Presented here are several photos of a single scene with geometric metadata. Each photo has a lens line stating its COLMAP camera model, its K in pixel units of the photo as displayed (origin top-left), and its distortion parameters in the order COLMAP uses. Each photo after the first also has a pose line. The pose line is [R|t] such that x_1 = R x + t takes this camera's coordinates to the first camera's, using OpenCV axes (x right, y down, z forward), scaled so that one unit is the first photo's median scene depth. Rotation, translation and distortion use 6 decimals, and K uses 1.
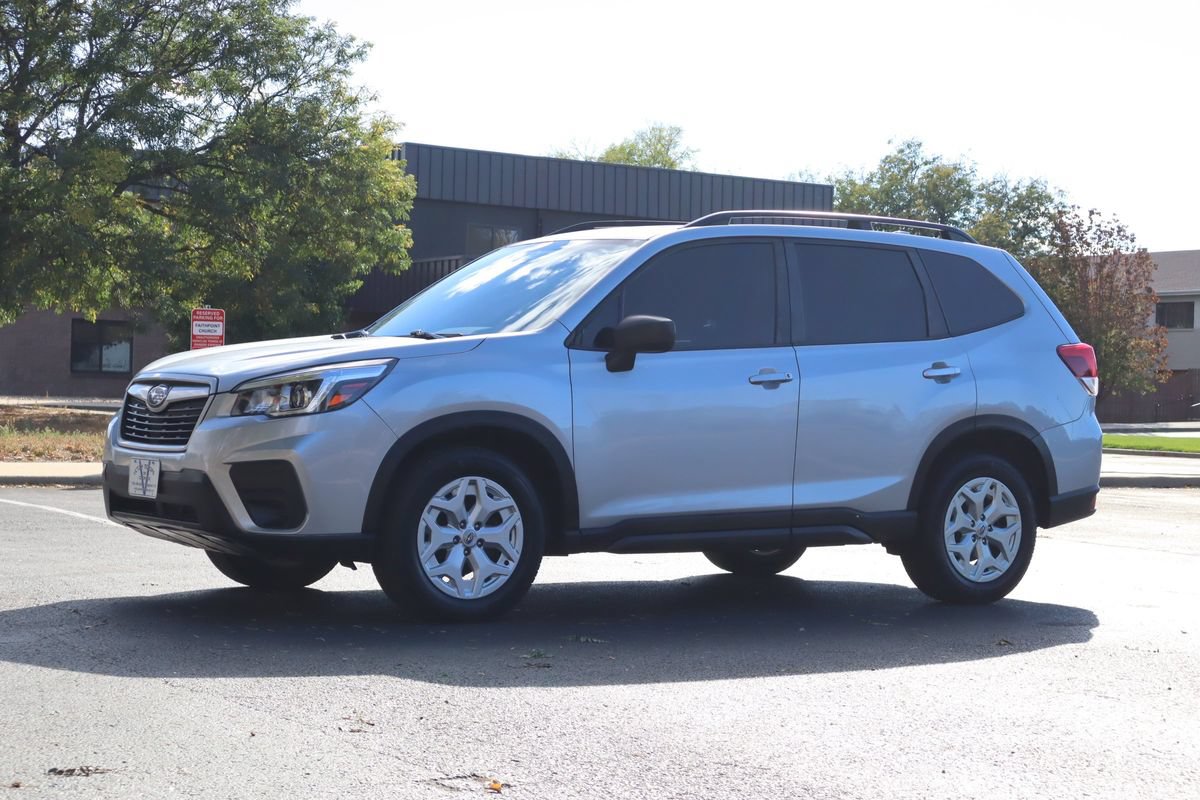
lens RADIAL K [[2320.1, 0, 605.9], [0, 2320.1, 403.2], [0, 0, 1]] dist [0.027360, 0.000000]
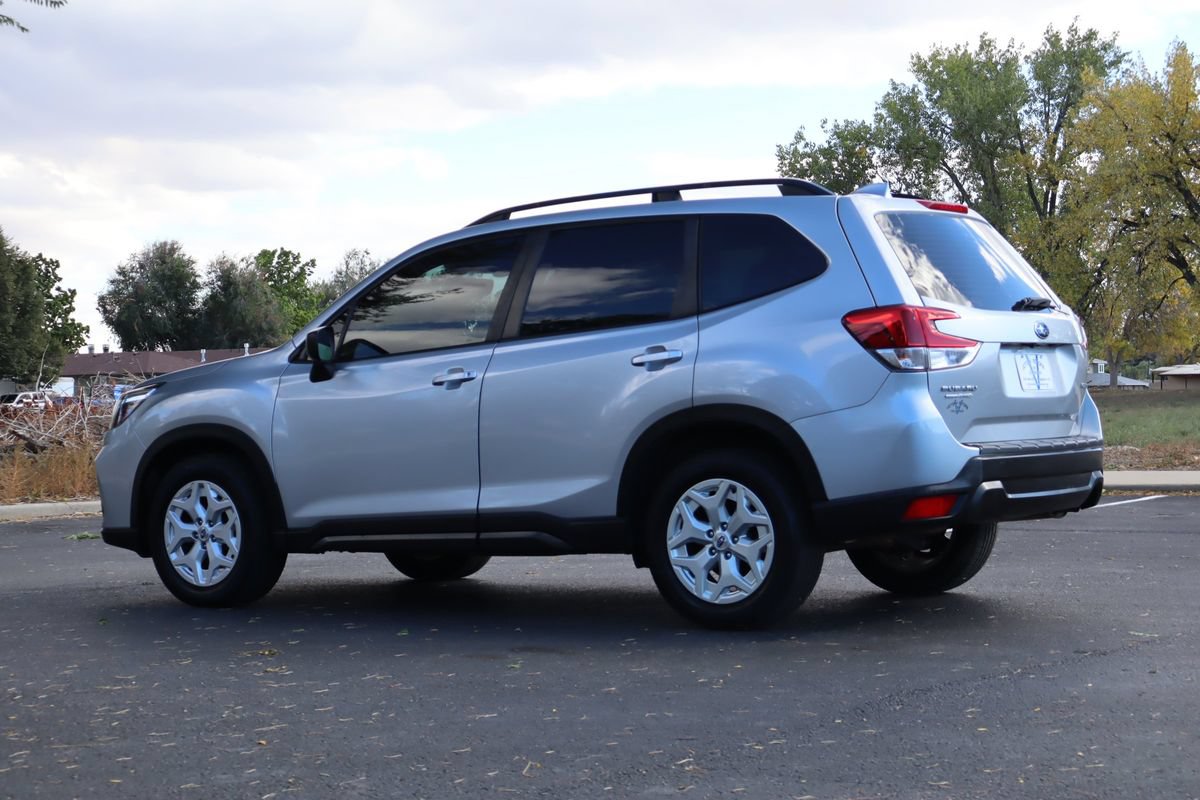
lens RADIAL K [[2229.0, 0, 602.7], [0, 2229.0, 396.7], [0, 0, 1]] dist [0.011148, 0.000000]
pose [[0.363413, -0.040063, -0.930766, 0.943415], [0.030644, 0.999048, -0.031038, 0.027426], [0.931124, -0.017243, 0.364295, 0.701966]]
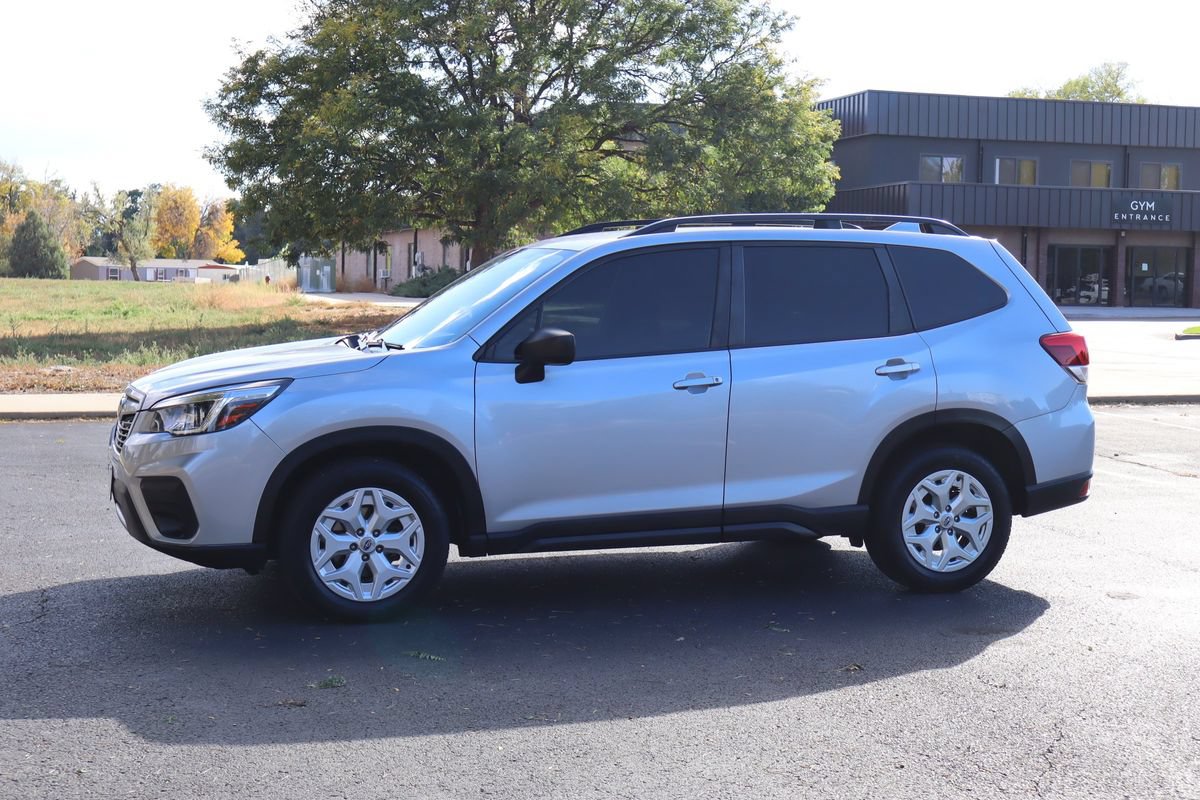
lens RADIAL K [[1784.6, 0, 602.0], [0, 1784.6, 394.8], [0, 0, 1]] dist [-0.012805, 0.000000]
pose [[0.961951, 0.002350, -0.273211, 0.241980], [0.014443, 0.998128, 0.059436, -0.052102], [0.272840, -0.061121, 0.960116, 0.220128]]
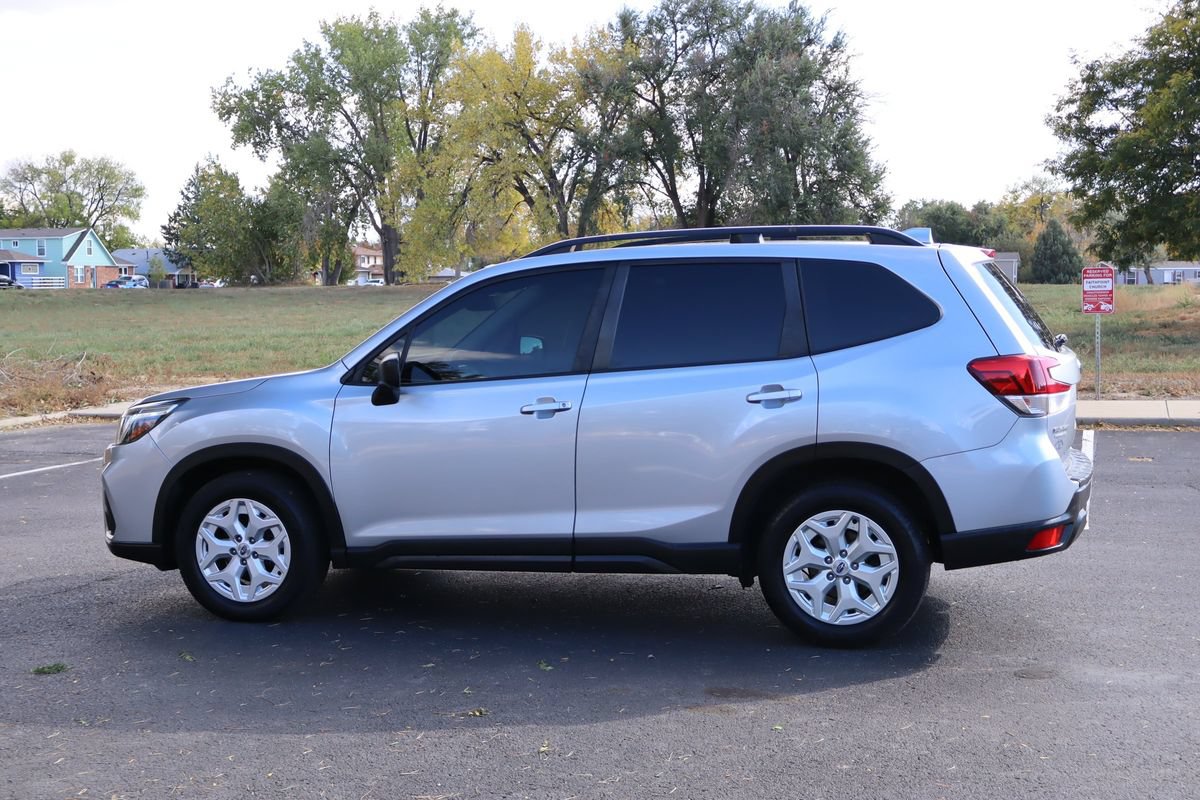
lens RADIAL K [[1688.0, 0, 601.1], [0, 1688.0, 398.1], [0, 0, 1]] dist [-0.003513, 0.000000]
pose [[0.643757, 0.017540, -0.765029, 0.636239], [0.031359, 0.998293, 0.049276, -0.049394], [0.764587, -0.055712, 0.642108, 0.534235]]
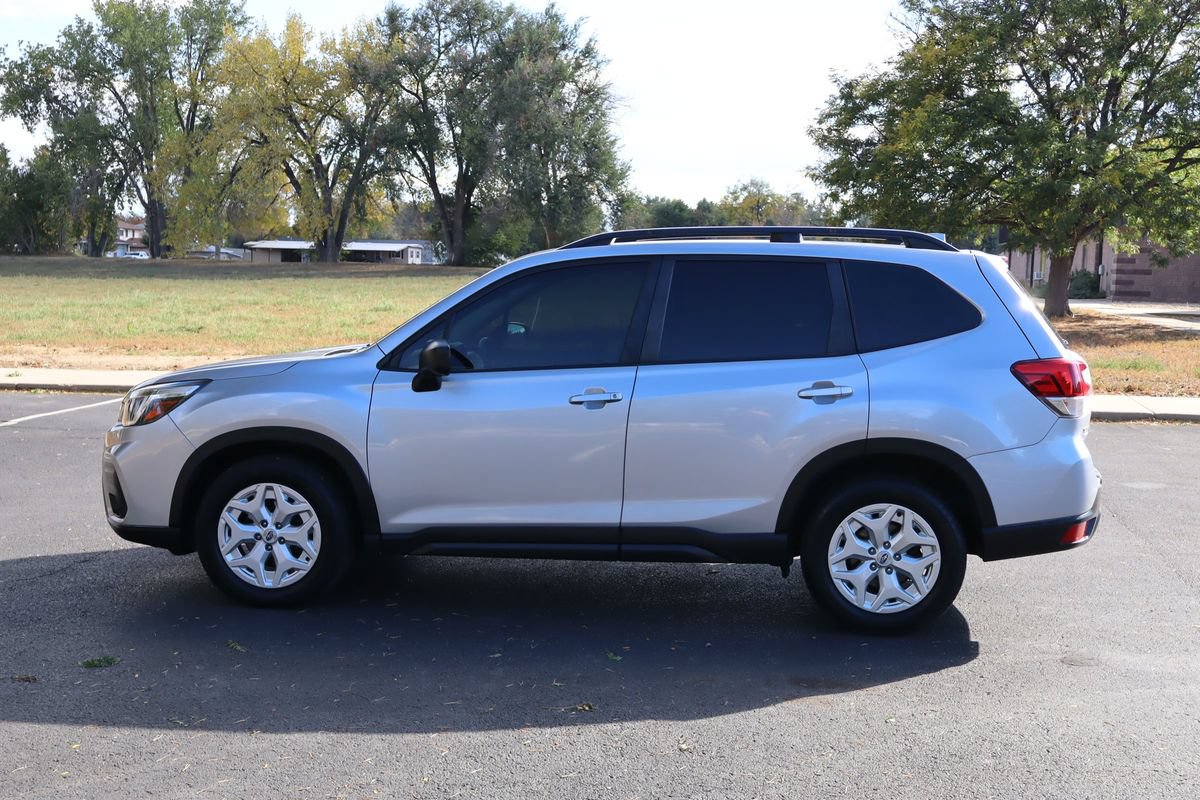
lens RADIAL K [[1558.7, 0, 597.1], [0, 1558.7, 399.8], [0, 0, 1]] dist [0.008363, 0.000000]
pose [[0.758118, 0.044866, -0.650572, 0.507934], [0.000133, 0.997620, 0.068954, -0.056276], [0.652117, -0.052362, 0.756308, 0.470335]]
